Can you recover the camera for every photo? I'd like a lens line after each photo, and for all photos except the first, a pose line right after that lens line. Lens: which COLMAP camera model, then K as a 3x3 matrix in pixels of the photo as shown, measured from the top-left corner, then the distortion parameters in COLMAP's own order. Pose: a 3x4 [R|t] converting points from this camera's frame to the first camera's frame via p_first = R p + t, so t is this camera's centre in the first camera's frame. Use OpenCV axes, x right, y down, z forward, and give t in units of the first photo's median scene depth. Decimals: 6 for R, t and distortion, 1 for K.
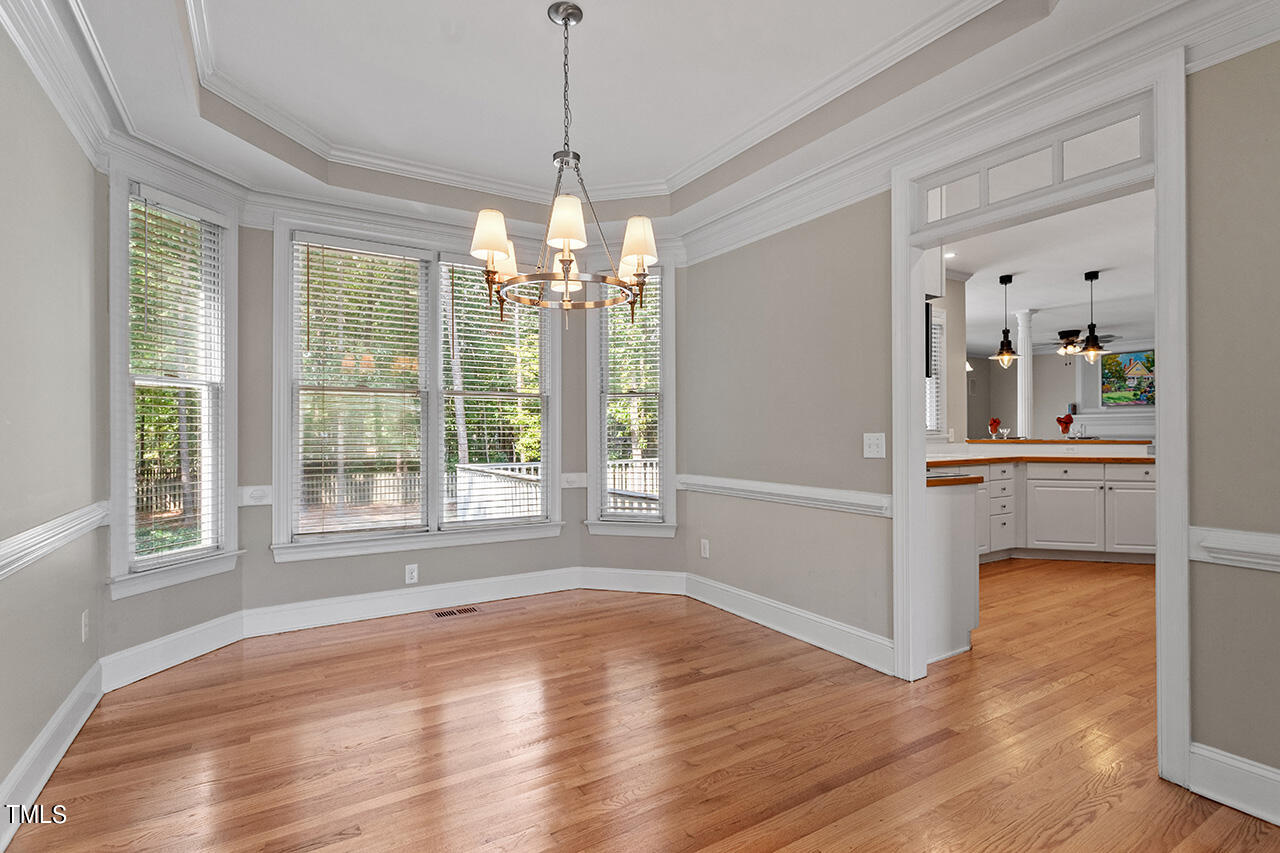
lens RADIAL K [[611.5, 0, 640.0], [0, 611.5, 426.5], [0, 0, 1]] dist [0.003213, 0.000445]
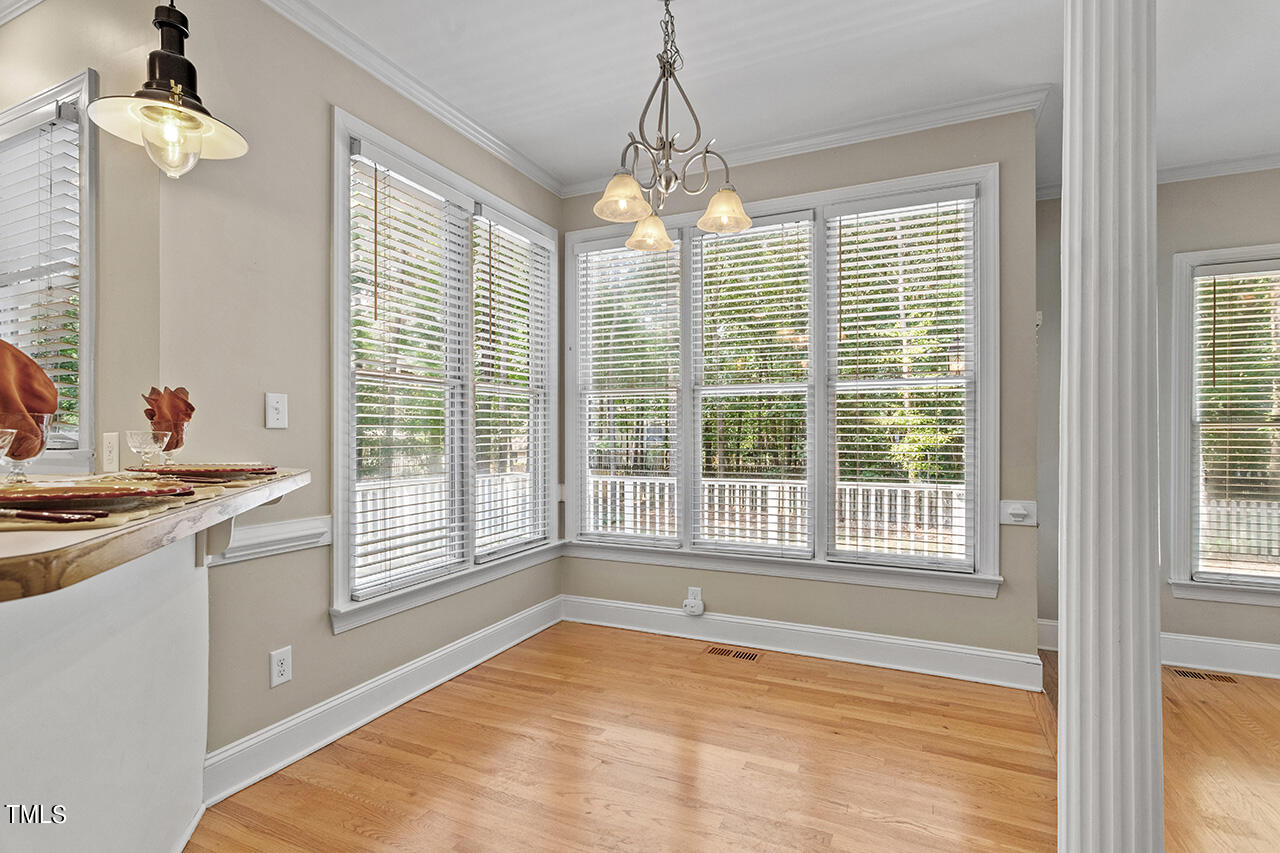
lens RADIAL K [[611.5, 0, 640.0], [0, 611.5, 426.5], [0, 0, 1]] dist [0.003213, 0.000445]
pose [[0.558077, -0.000964, -0.829789, 0.321650], [-0.005605, 0.999972, -0.004932, 0.003339], [0.829770, 0.007403, 0.558056, 0.449087]]
